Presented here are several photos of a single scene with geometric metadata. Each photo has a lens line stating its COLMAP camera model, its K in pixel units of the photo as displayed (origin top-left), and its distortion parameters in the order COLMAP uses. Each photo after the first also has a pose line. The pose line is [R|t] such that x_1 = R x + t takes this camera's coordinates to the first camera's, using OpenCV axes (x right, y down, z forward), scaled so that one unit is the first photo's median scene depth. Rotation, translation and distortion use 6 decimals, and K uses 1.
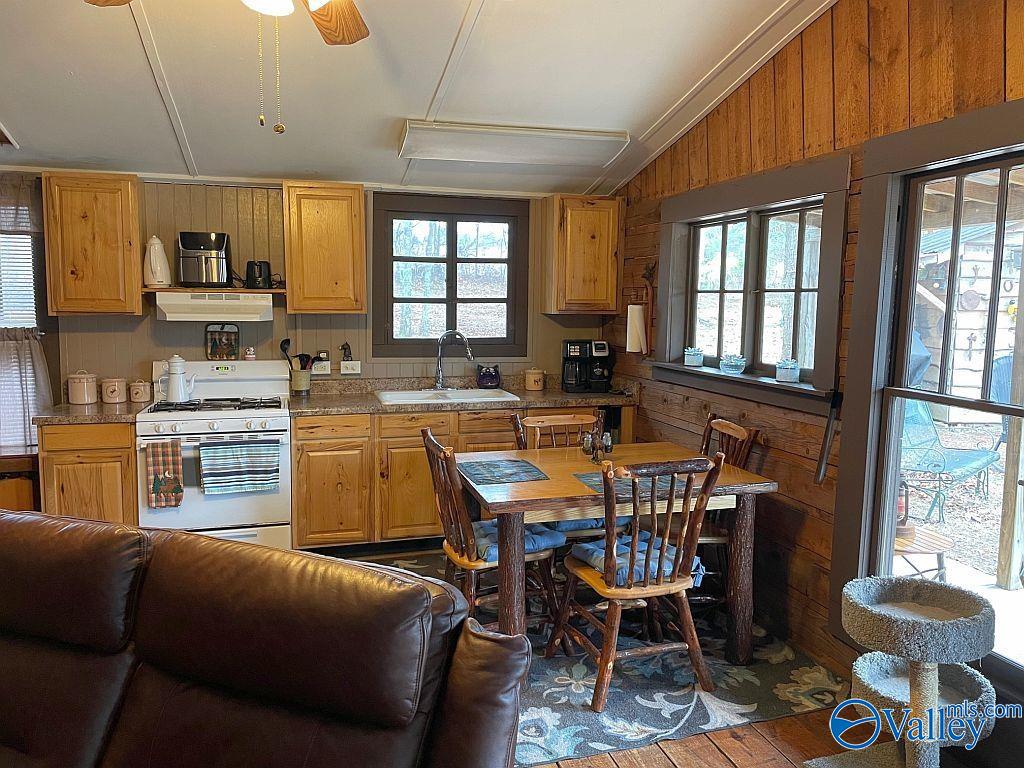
lens RADIAL K [[770.9, 0, 516.1], [0, 770.9, 376.6], [0, 0, 1]] dist [0.099559, -0.137443]
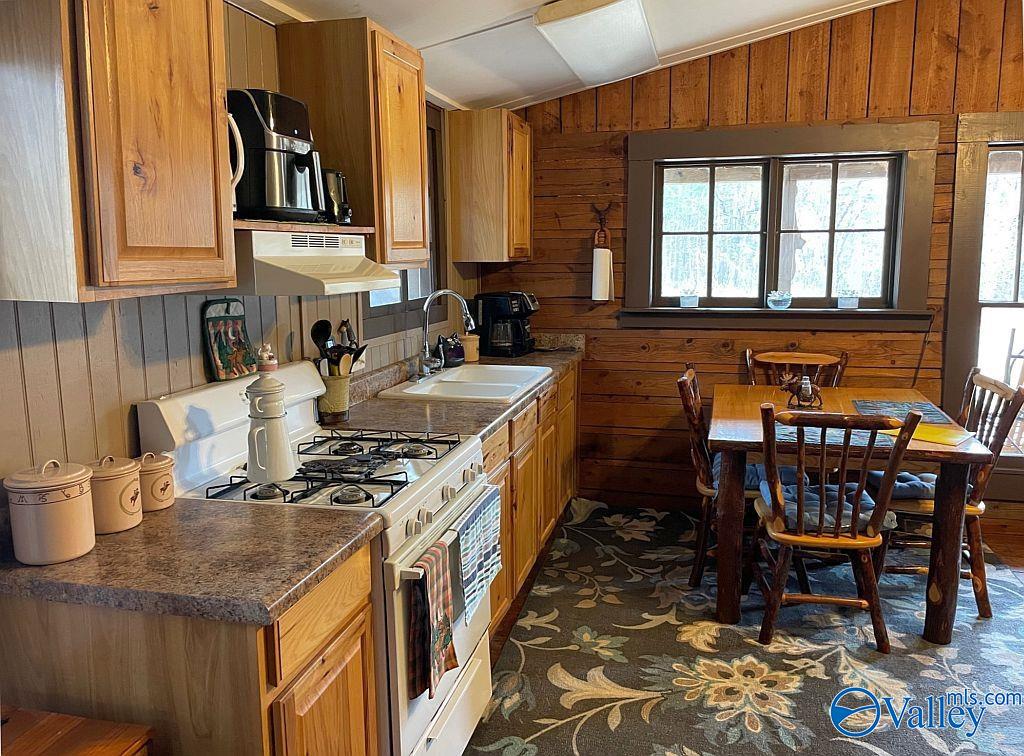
lens RADIAL K [[785.5, 0, 513.2], [0, 785.5, 371.9], [0, 0, 1]] dist [0.059133, -0.079192]
pose [[0.505098, -0.144699, 0.850846, -0.725555], [0.100342, 0.989005, 0.108628, -0.061948], [-0.857209, 0.030508, 0.514064, 0.635093]]
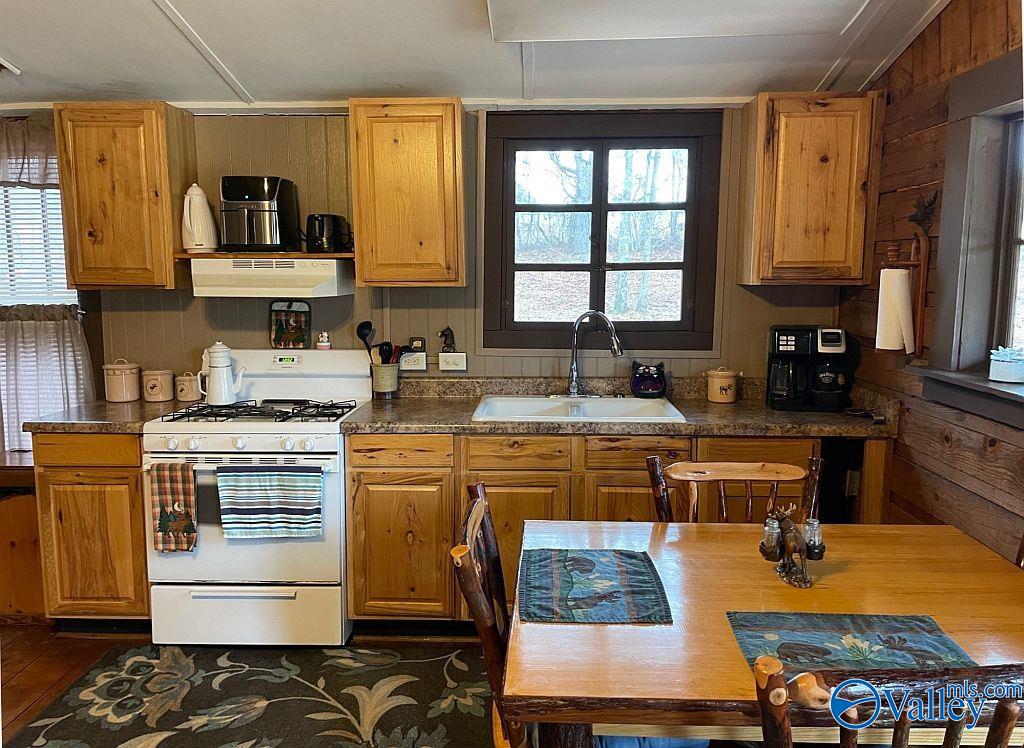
lens RADIAL K [[780.5, 0, 512.3], [0, 780.5, 366.5], [0, 0, 1]] dist [0.111731, -0.162308]
pose [[0.950865, 0.028451, -0.308295, 0.068819], [-0.022535, 0.999488, 0.022734, -0.027081], [0.308784, -0.014669, 0.951019, 0.352279]]
